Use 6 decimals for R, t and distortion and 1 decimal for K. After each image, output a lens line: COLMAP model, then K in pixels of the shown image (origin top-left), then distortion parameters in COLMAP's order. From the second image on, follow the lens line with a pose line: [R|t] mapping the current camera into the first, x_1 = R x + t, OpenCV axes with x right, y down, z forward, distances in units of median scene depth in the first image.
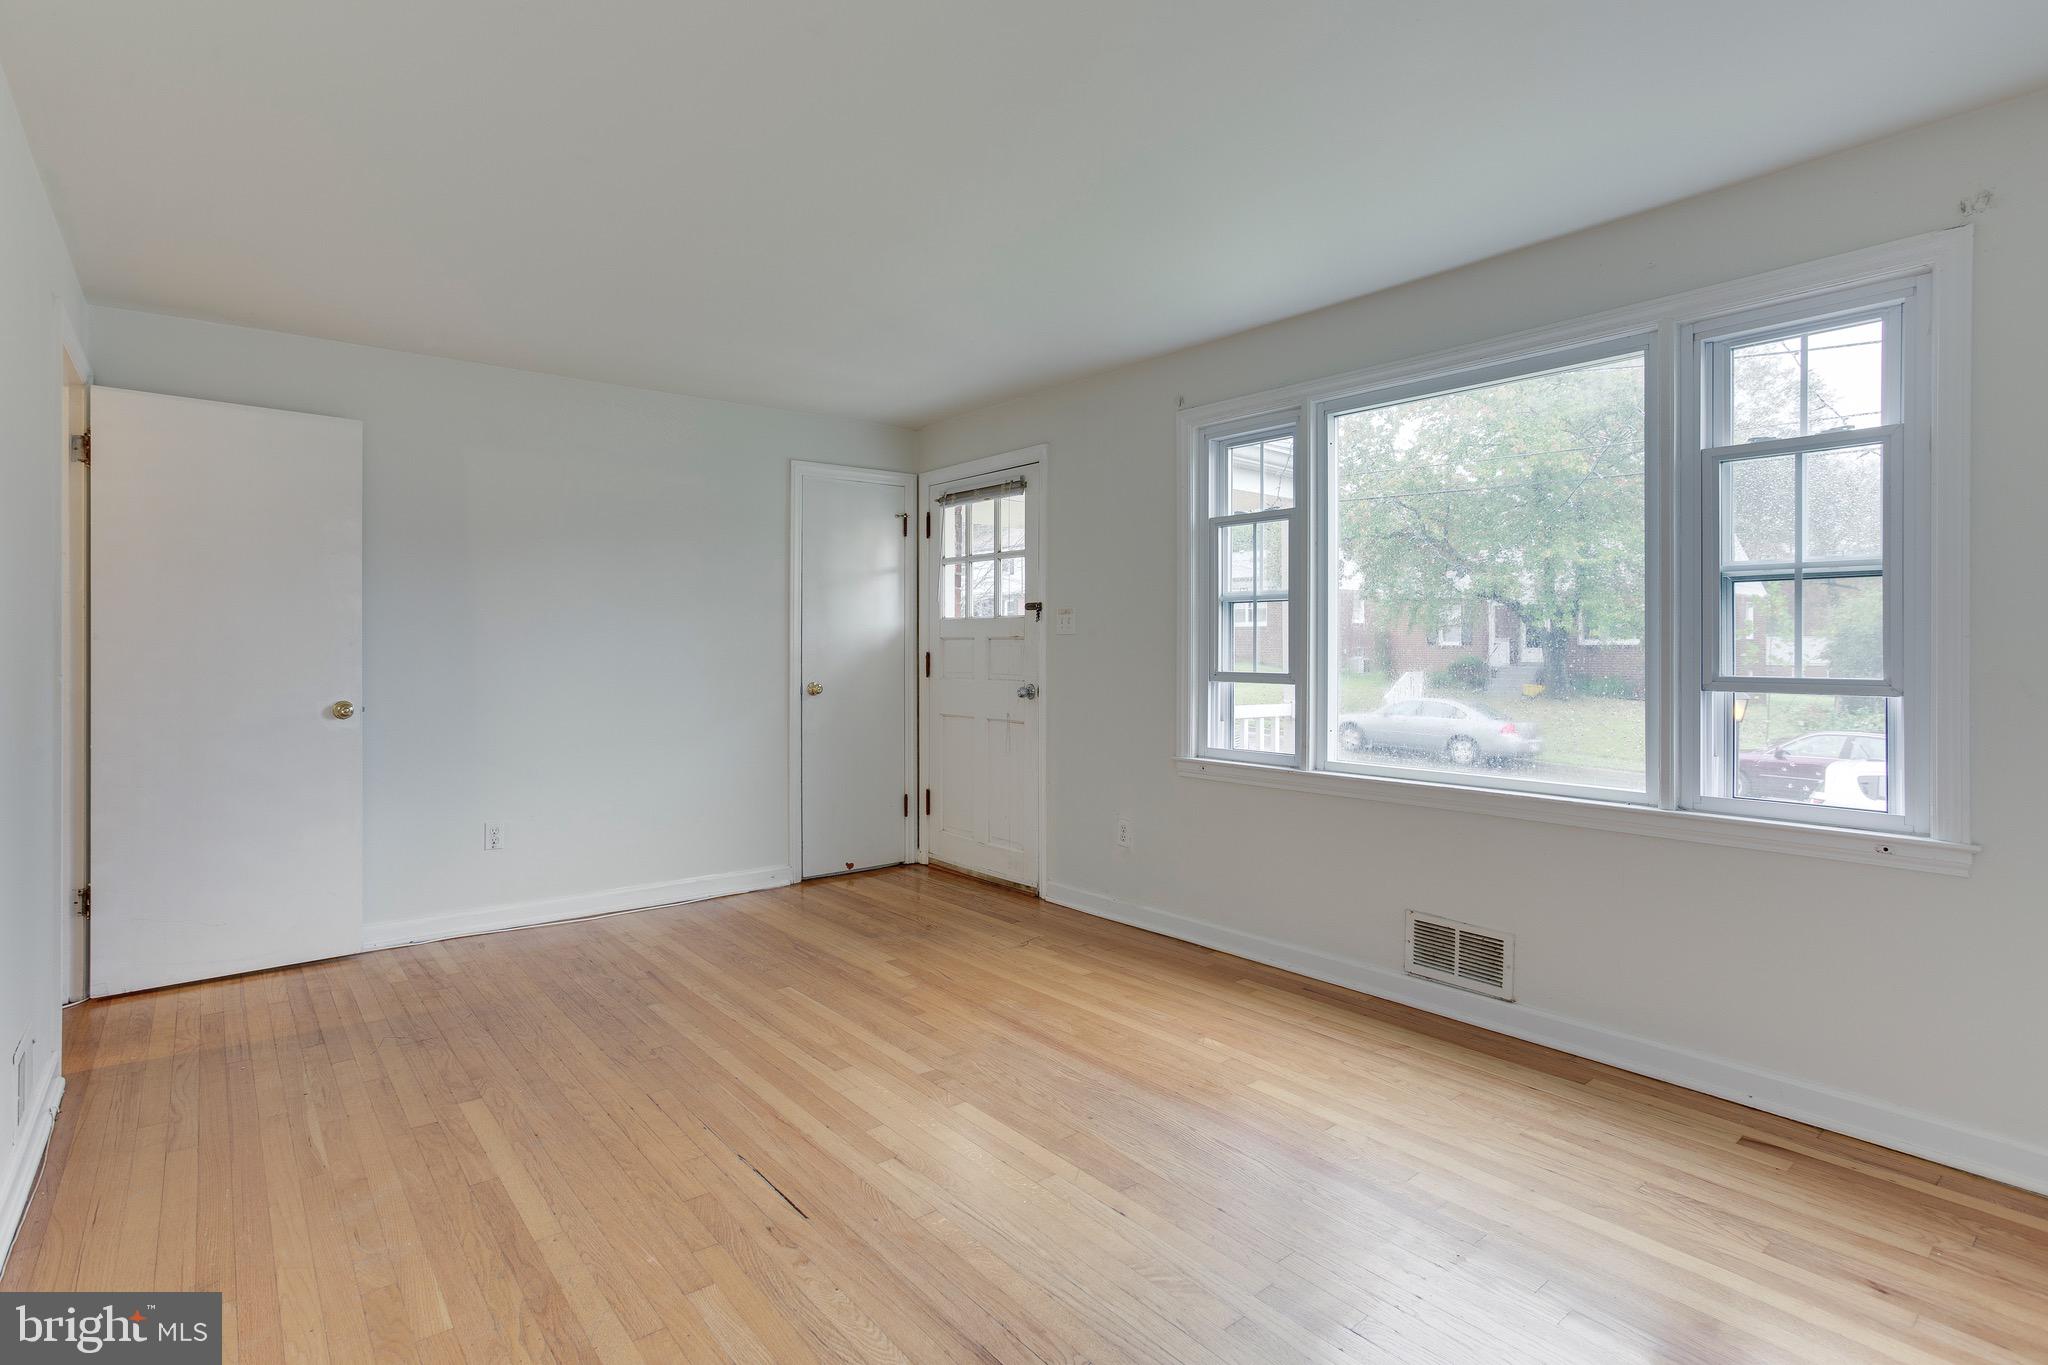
lens RADIAL K [[1002.2, 0, 1019.5], [0, 1002.2, 645.6], [0, 0, 1]] dist [-0.042785, 0.025428]
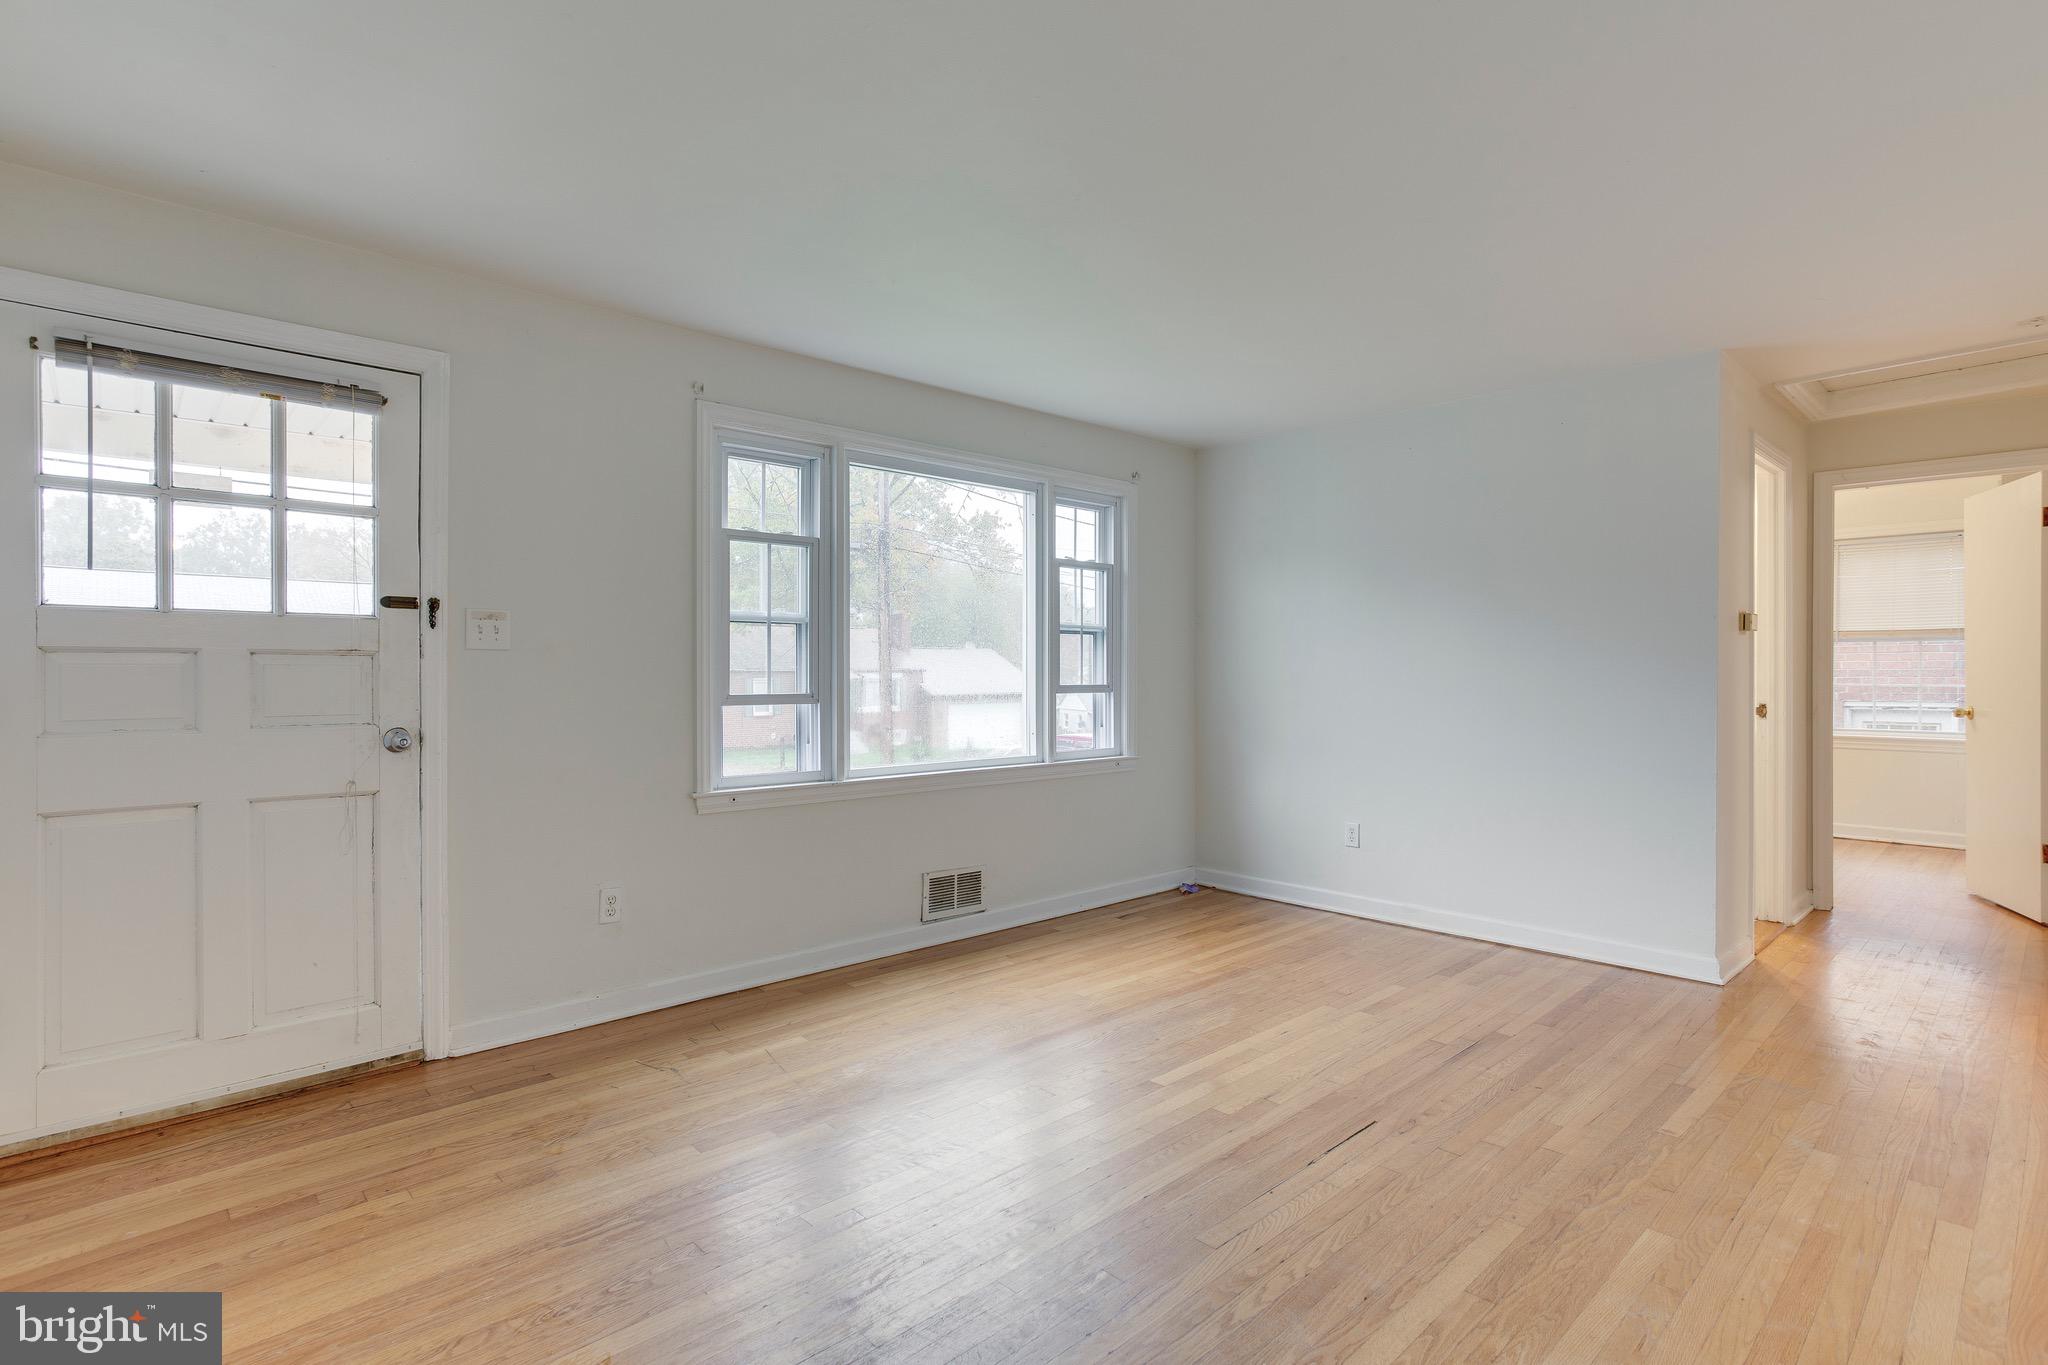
lens RADIAL K [[989.5, 0, 1016.9], [0, 989.5, 676.5], [0, 0, 1]] dist [-0.048395, 0.028071]
pose [[-0.052243, -0.003370, 0.998629, -0.890132], [0.000538, 0.999994, 0.003403, 0.007382], [-0.998634, 0.000715, -0.052241, 0.949756]]
